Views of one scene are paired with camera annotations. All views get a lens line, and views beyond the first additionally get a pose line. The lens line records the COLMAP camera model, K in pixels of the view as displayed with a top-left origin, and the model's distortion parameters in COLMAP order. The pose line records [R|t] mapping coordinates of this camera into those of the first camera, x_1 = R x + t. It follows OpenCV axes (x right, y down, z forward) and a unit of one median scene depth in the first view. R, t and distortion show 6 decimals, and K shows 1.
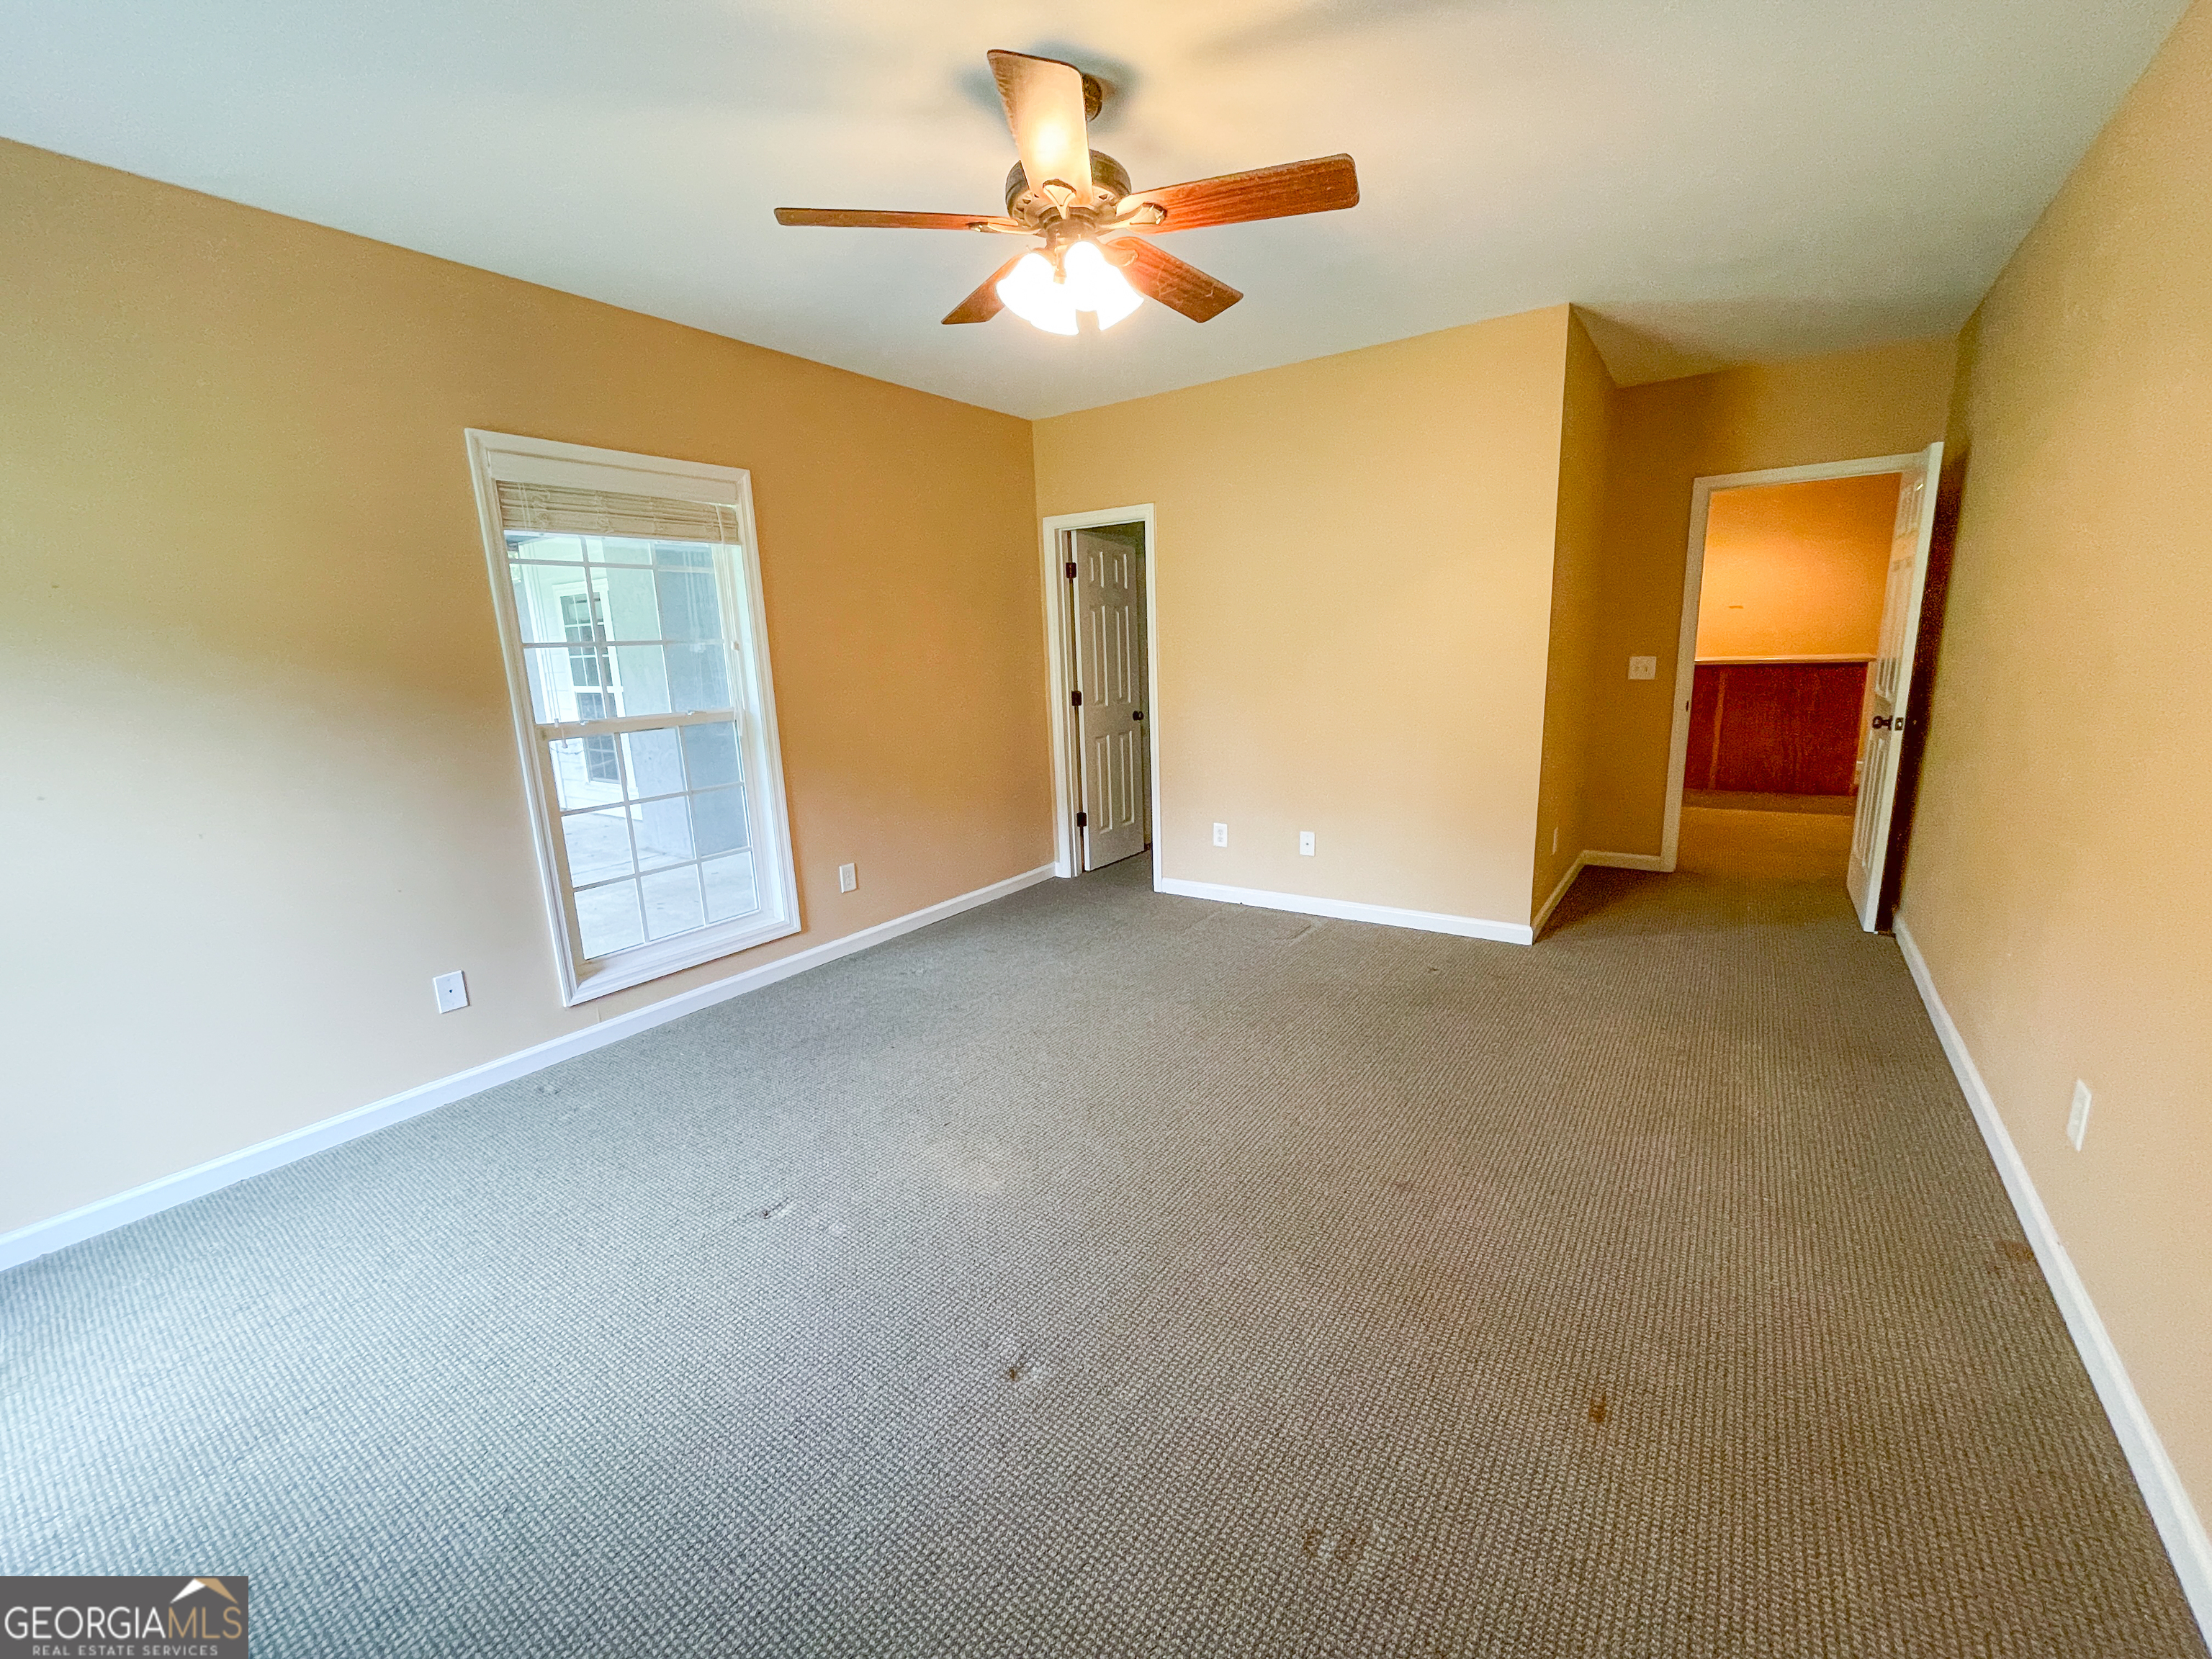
lens RADIAL K [[889.9, 0, 1107.0], [0, 889.9, 825.4], [0, 0, 1]] dist [-0.001561, -0.000539]
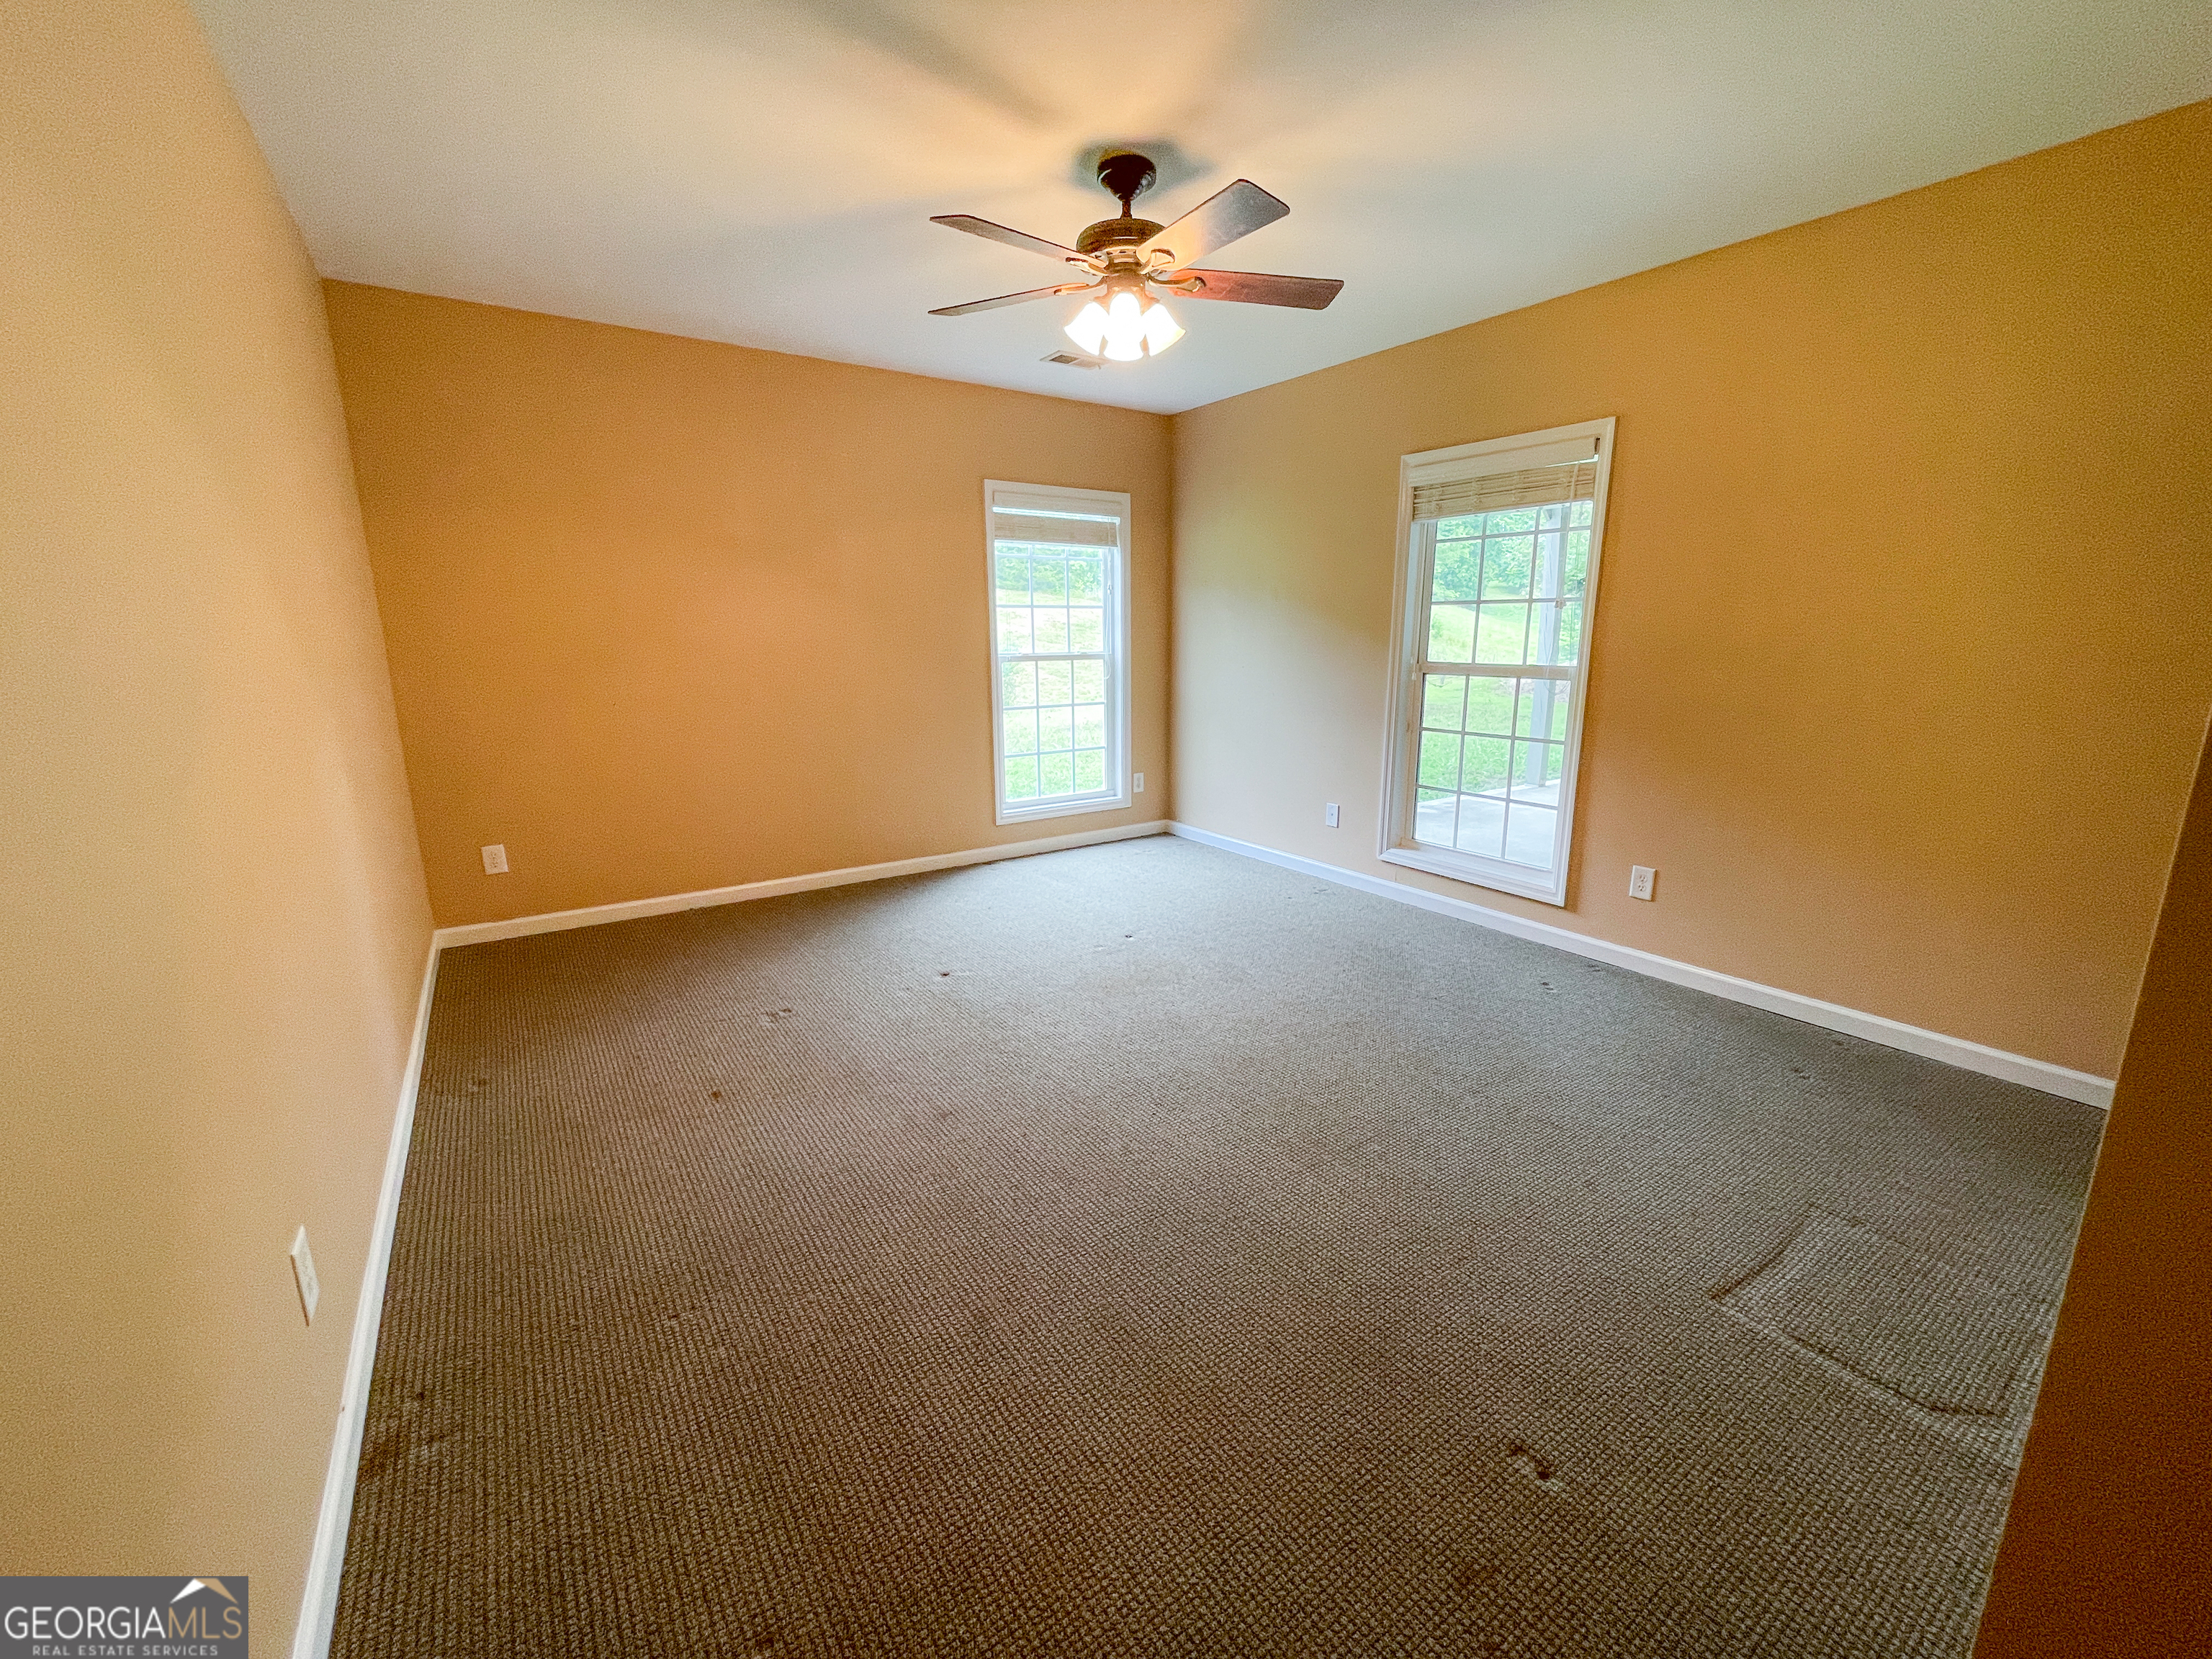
lens RADIAL K [[889.9, 0, 1107.0], [0, 889.9, 825.4], [0, 0, 1]] dist [-0.001561, -0.000539]
pose [[-0.349019, 0.239184, -0.906078, 0.748259], [-0.176642, 0.932756, 0.314268, -0.197149], [0.920317, 0.269737, -0.283299, 0.892997]]
